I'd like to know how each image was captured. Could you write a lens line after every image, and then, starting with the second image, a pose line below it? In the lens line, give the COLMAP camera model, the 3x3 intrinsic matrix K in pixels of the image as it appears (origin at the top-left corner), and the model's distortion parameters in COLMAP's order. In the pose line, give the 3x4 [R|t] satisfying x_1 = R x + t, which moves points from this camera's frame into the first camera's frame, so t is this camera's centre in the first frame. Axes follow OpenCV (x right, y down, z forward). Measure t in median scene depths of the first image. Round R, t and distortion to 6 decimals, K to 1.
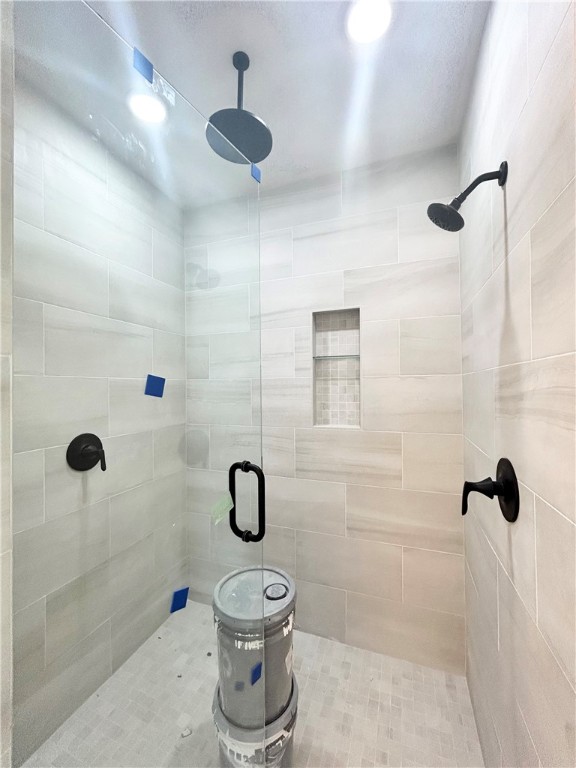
lens RADIAL K [[308.3, 0, 288.9], [0, 308.3, 383.6], [0, 0, 1]] dist [0.003307, -0.001068]
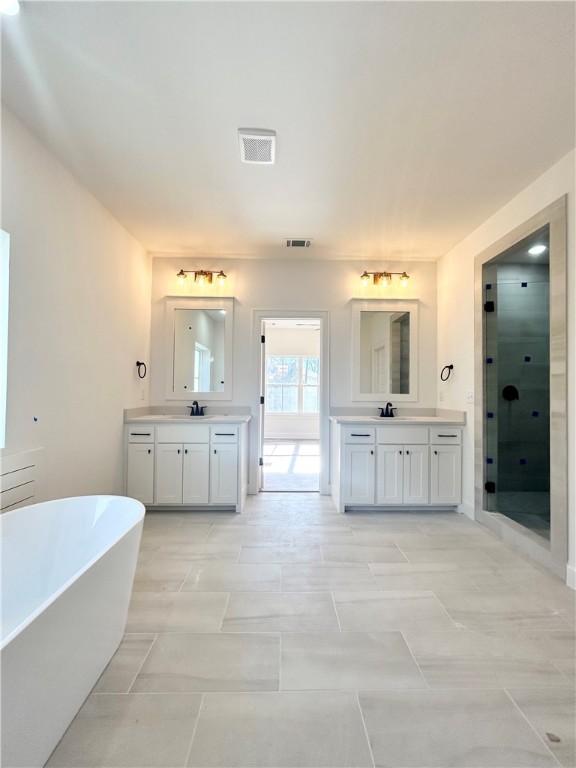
lens RADIAL K [[308.3, 0, 288.9], [0, 308.3, 385.4], [0, 0, 1]] dist [0.003307, -0.001068]
pose [[0.351845, -0.004687, -0.936046, 0.991873], [-0.007145, 0.999945, -0.007693, 0.195888], [0.936031, 0.009394, 0.351792, -1.469225]]
